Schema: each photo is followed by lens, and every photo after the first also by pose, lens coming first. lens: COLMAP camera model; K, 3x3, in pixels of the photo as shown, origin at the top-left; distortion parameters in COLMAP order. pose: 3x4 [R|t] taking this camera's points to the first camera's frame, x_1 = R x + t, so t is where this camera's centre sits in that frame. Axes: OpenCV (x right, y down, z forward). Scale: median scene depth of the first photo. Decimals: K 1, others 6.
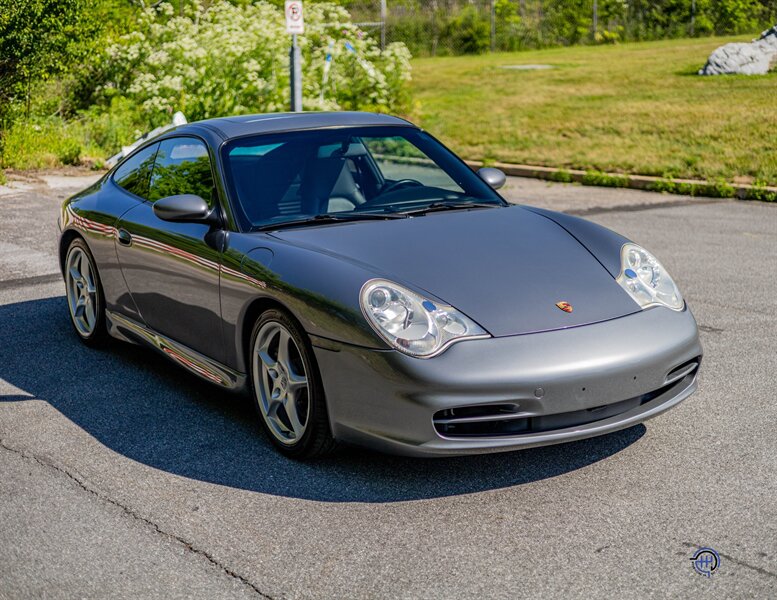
lens RADIAL K [[1187.7, 0, 444.5], [0, 1187.7, 284.4], [0, 0, 1]] dist [0.031637, 0.000000]
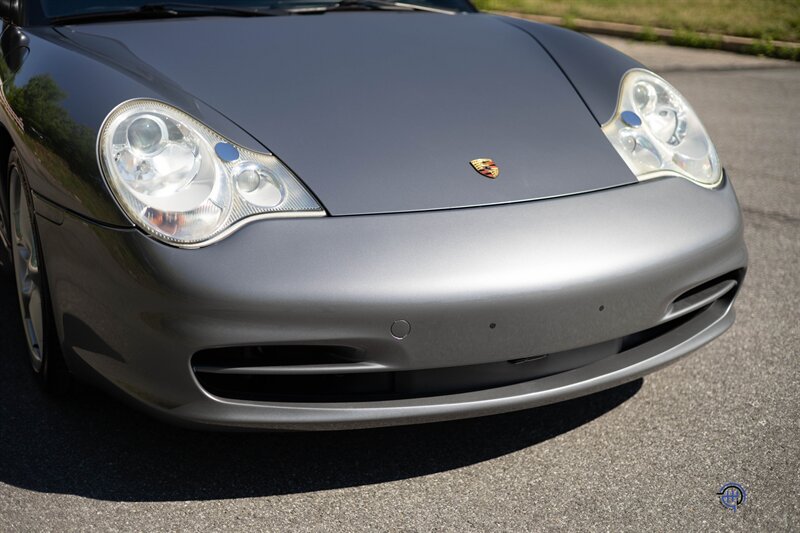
lens RADIAL K [[1121.9, 0, 395.3], [0, 1121.9, 243.6], [0, 0, 1]] dist [0.019329, 0.000000]
pose [[0.989293, 0.063499, -0.131402, 0.104101], [-0.052423, 0.994907, 0.086094, 0.009010], [0.136199, -0.078283, 0.987584, 0.385980]]
